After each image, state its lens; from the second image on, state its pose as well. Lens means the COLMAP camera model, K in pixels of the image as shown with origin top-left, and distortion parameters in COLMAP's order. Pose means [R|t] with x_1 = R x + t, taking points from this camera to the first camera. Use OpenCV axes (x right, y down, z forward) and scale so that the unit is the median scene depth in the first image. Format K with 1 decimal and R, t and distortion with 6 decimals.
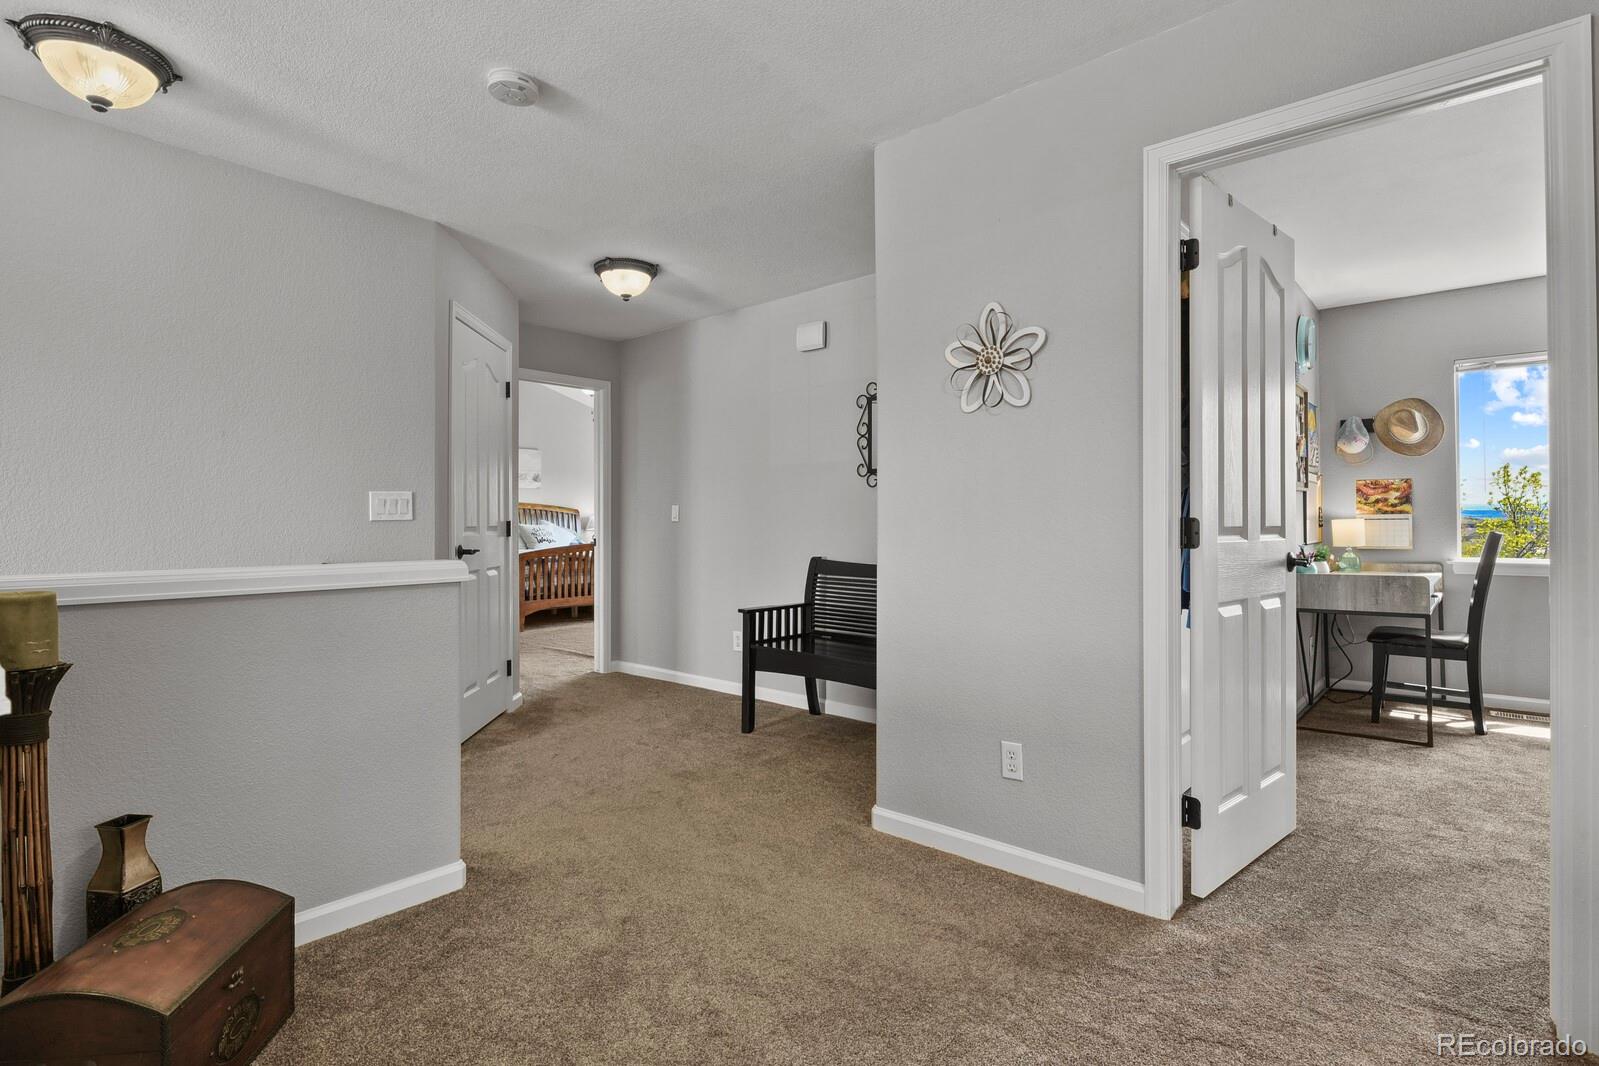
lens RADIAL K [[781.9, 0, 799.5], [0, 781.9, 533.0], [0, 0, 1]] dist [-0.018963, 0.000737]
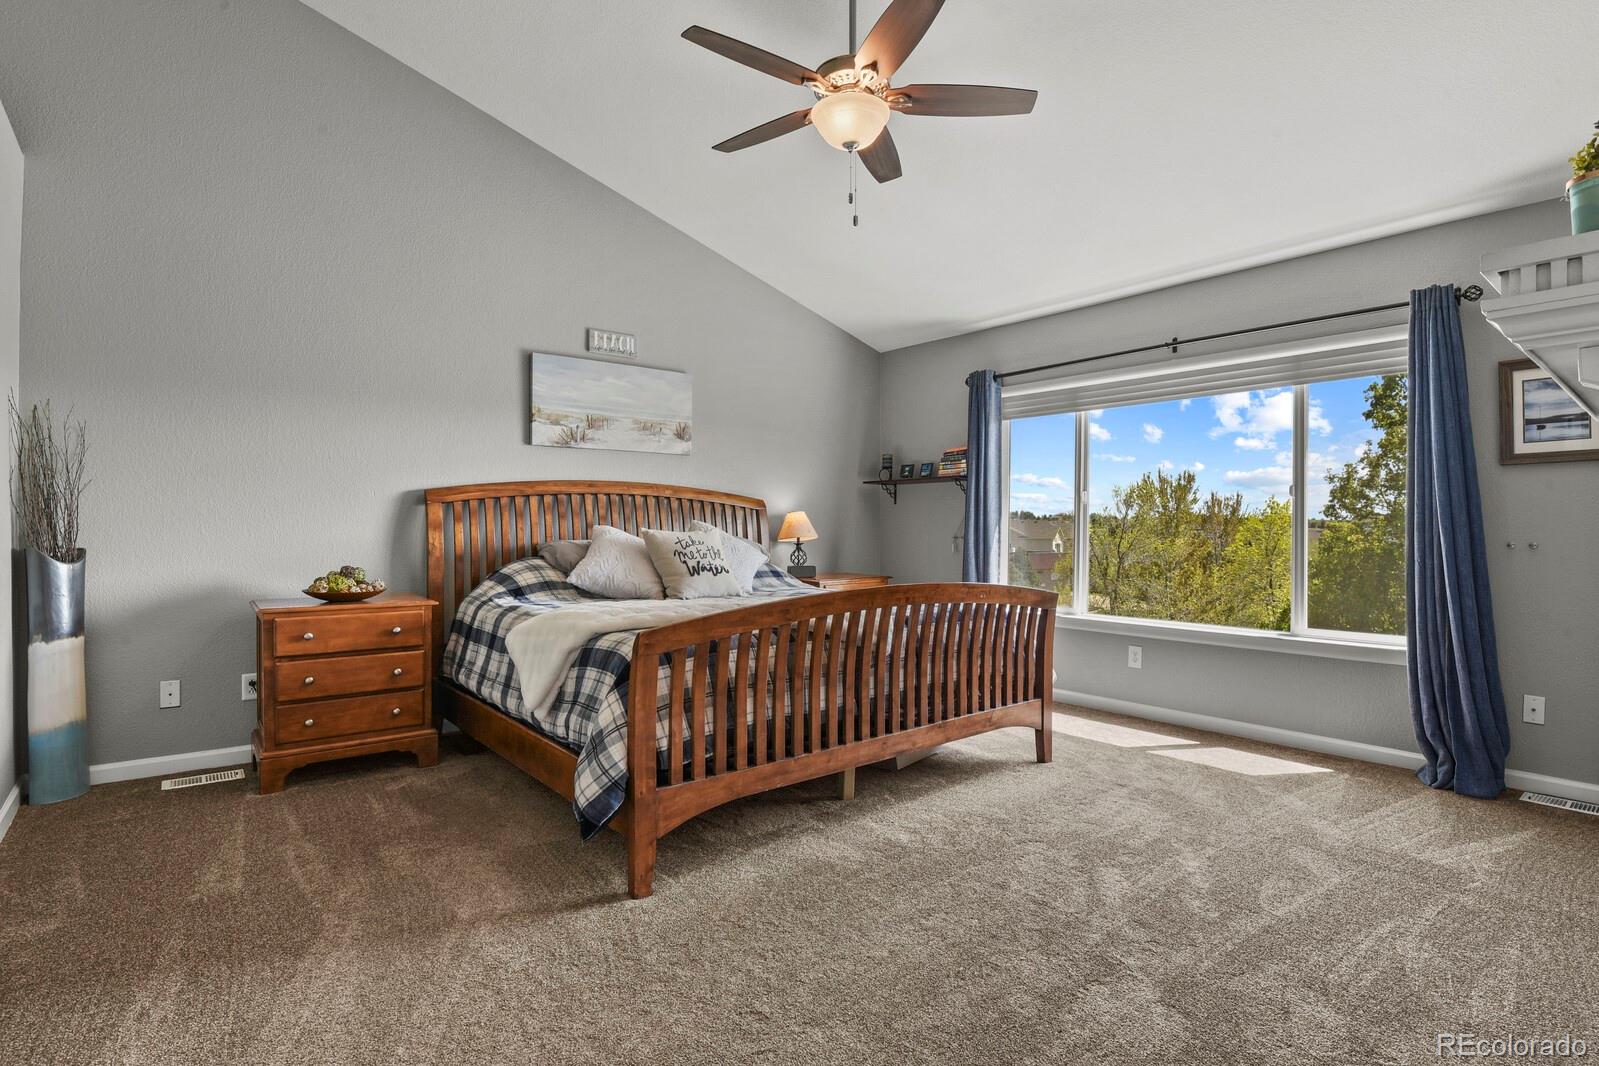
lens RADIAL K [[781.9, 0, 799.5], [0, 781.9, 533.0], [0, 0, 1]] dist [-0.018963, 0.000737]
pose [[0.986921, 0.004842, -0.161129, -0.245465], [-0.005701, 0.999972, -0.004872, -0.009111], [0.161101, 0.005727, 0.986921, 0.699937]]
